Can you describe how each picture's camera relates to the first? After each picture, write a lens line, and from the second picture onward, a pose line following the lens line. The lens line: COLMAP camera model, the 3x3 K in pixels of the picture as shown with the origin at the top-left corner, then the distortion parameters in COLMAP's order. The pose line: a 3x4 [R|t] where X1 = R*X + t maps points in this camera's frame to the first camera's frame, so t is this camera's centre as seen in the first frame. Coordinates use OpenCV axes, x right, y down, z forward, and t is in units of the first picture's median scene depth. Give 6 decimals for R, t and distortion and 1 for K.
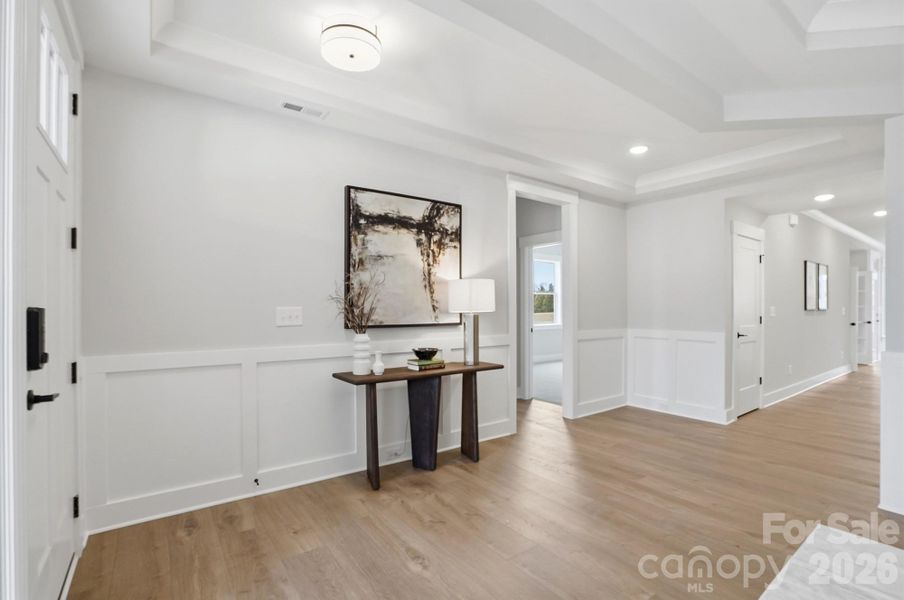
lens RADIAL K [[423.8, 0, 446.7], [0, 423.8, 308.2], [0, 0, 1]] dist [-0.052677, 0.014766]
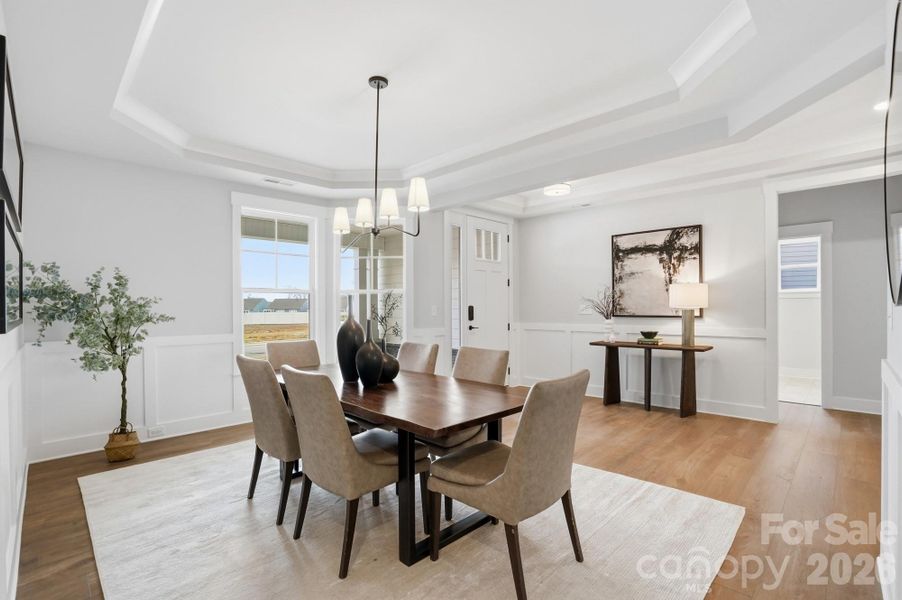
lens RADIAL K [[422.8, 0, 449.6], [0, 422.8, 303.1], [0, 0, 1]] dist [-0.052677, 0.014766]
pose [[0.150972, -0.005825, -0.988521, 1.281815], [0.003115, 0.999980, -0.005417, -0.001009], [0.988533, -0.002262, 0.150987, 0.056778]]
